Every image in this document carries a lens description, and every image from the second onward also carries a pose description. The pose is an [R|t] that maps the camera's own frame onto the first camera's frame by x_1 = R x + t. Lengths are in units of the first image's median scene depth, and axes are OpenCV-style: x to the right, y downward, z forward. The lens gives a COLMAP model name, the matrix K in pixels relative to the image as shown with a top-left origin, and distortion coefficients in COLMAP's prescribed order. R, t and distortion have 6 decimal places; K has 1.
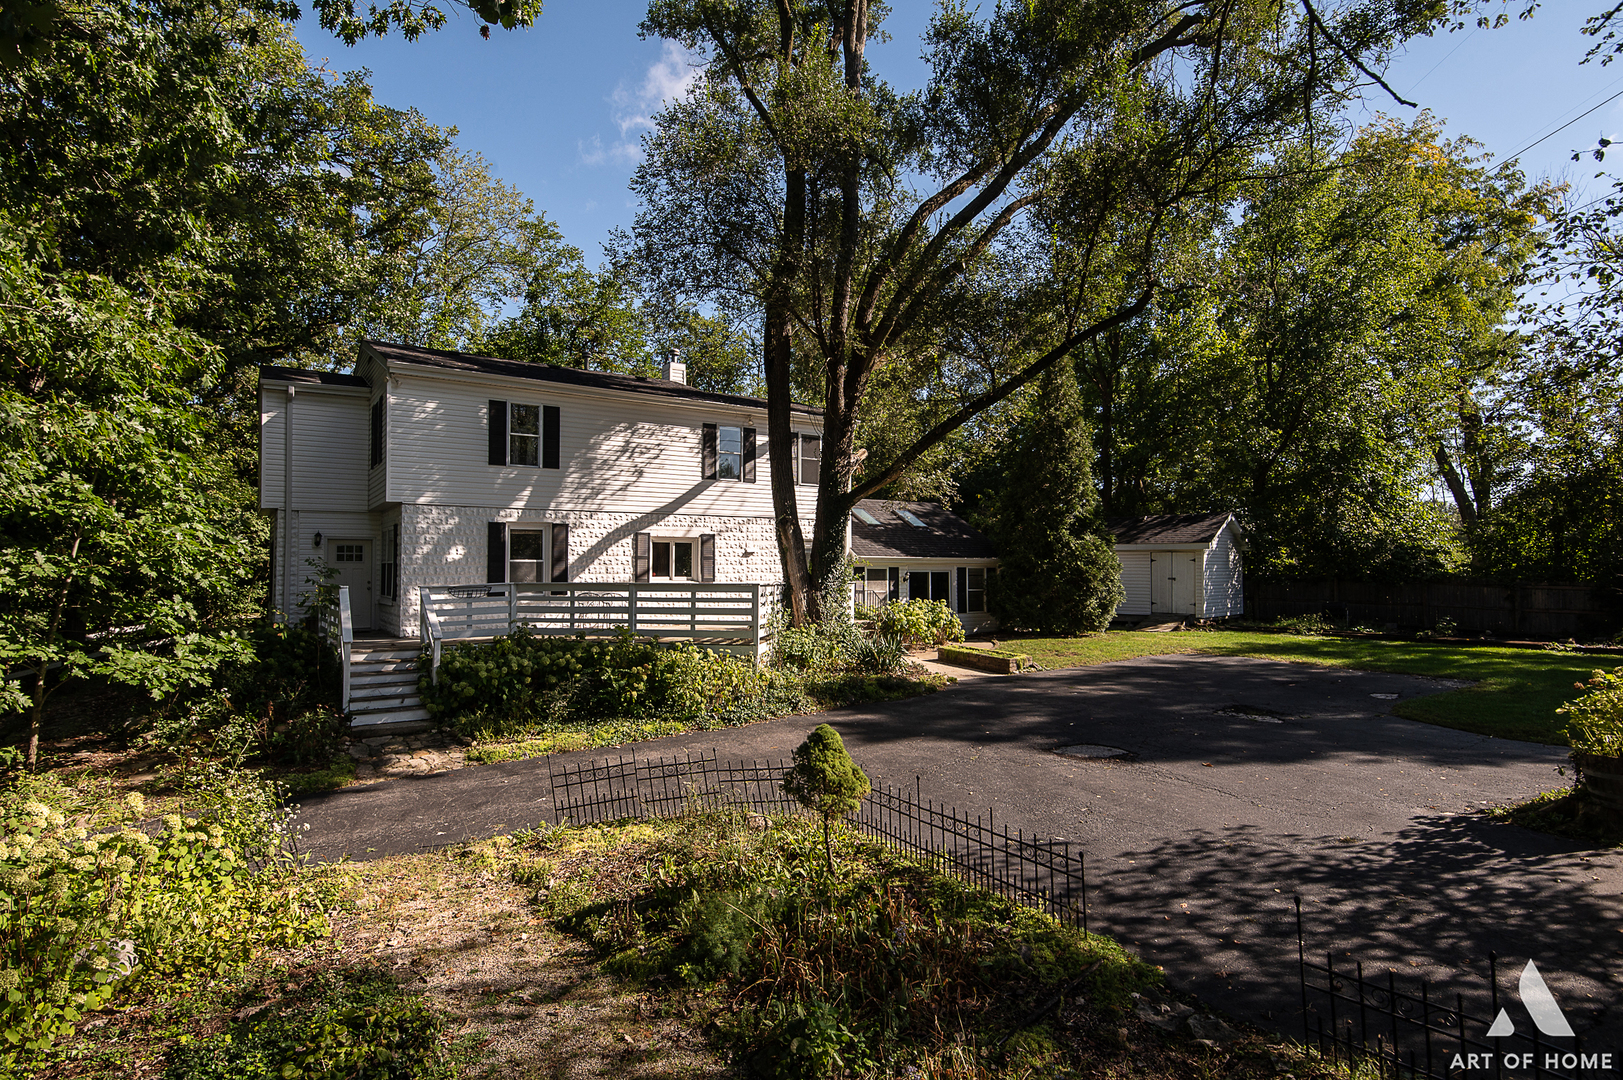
lens RADIAL K [[842.9, 0, 813.9], [0, 842.9, 548.9], [0, 0, 1]] dist [-0.002208, -0.001066]
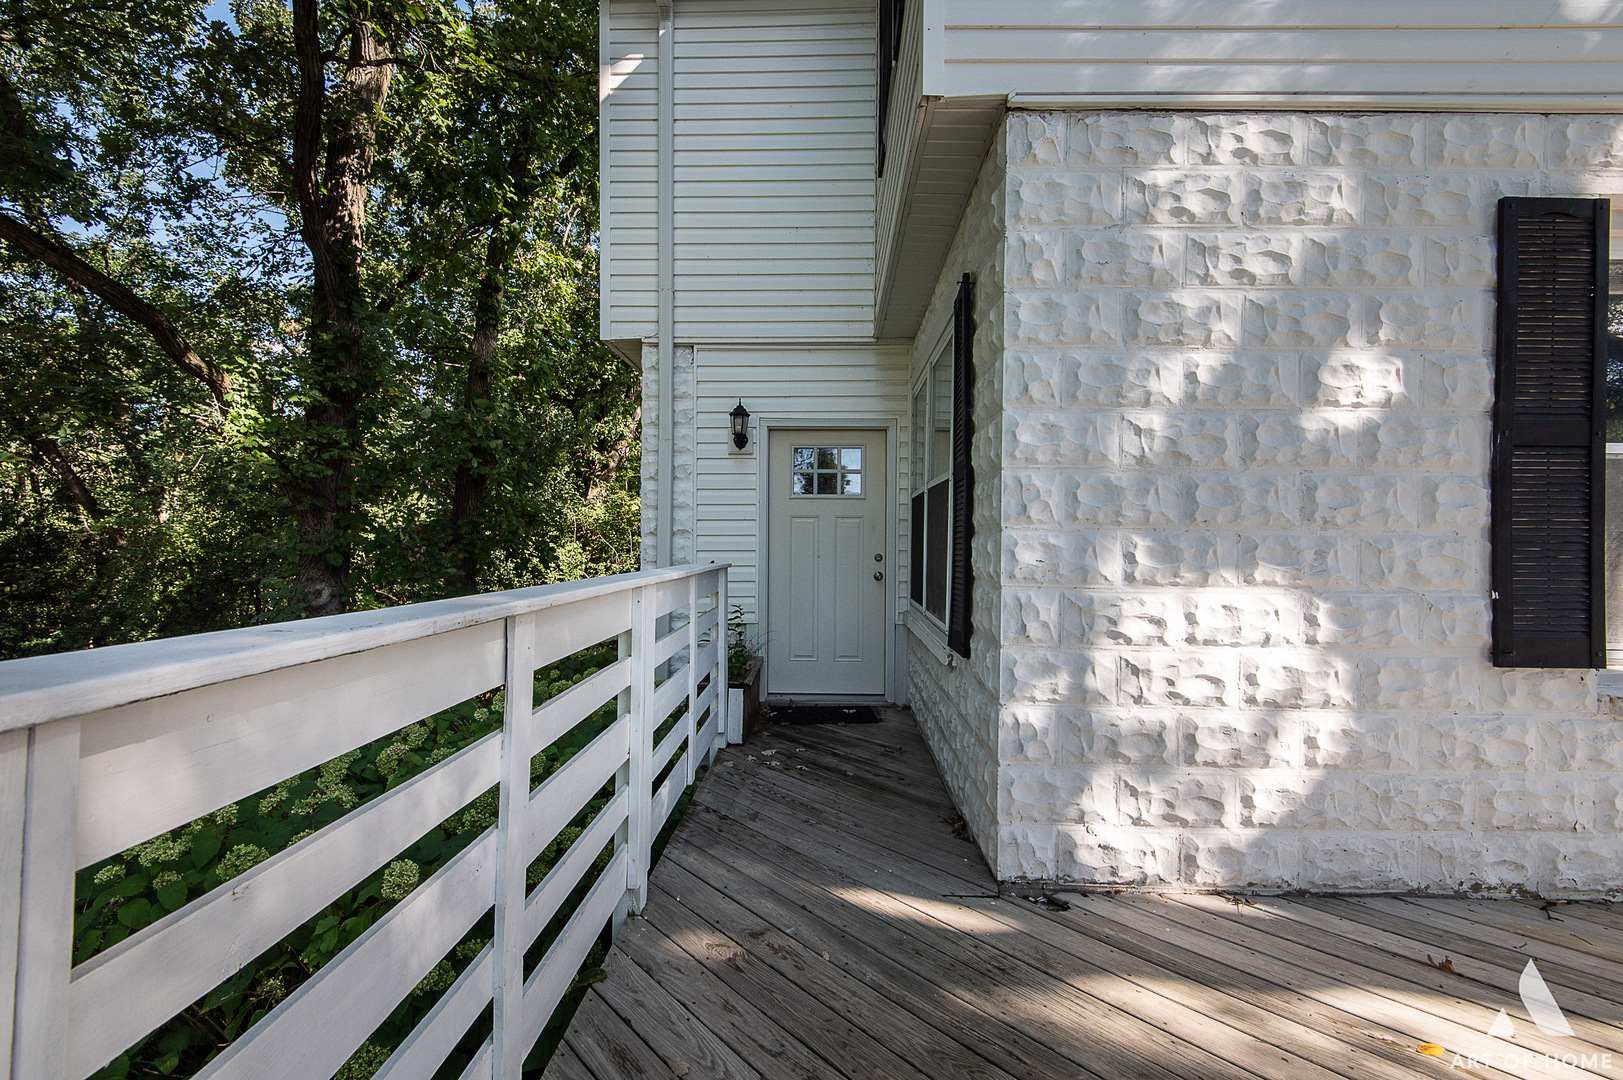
lens RADIAL K [[730.4, 0, 803.8], [0, 730.4, 534.7], [0, 0, 1]] dist [0.016884, -0.001271]
pose [[0.820121, 0.002860, -0.572183, -0.391252], [0.005183, 0.999909, 0.012427, 0.027344], [0.572166, -0.013157, 0.820032, 0.754415]]
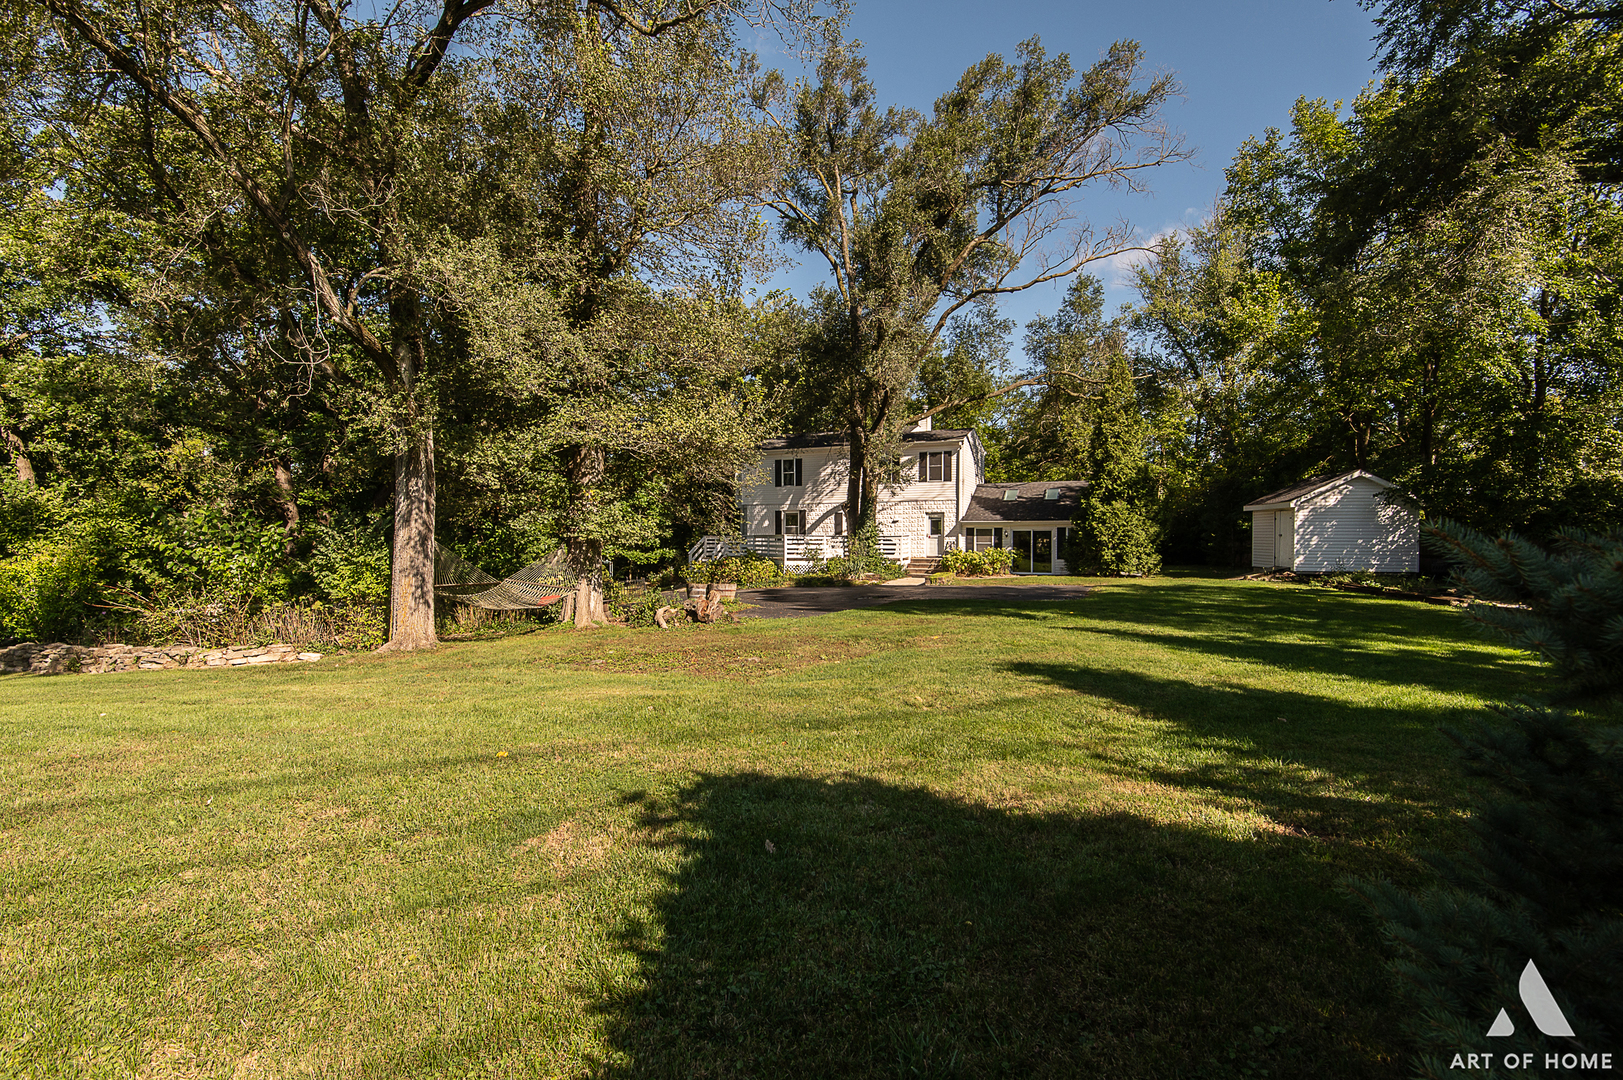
lens RADIAL K [[730.4, 0, 812.0], [0, 730.4, 541.5], [0, 0, 1]] dist [0.016884, -0.001271]
pose [[0.528771, 0.004826, -0.848751, 1.345850], [0.019773, 0.999642, 0.018002, 0.019806], [0.848534, -0.026302, 0.528487, -0.020446]]
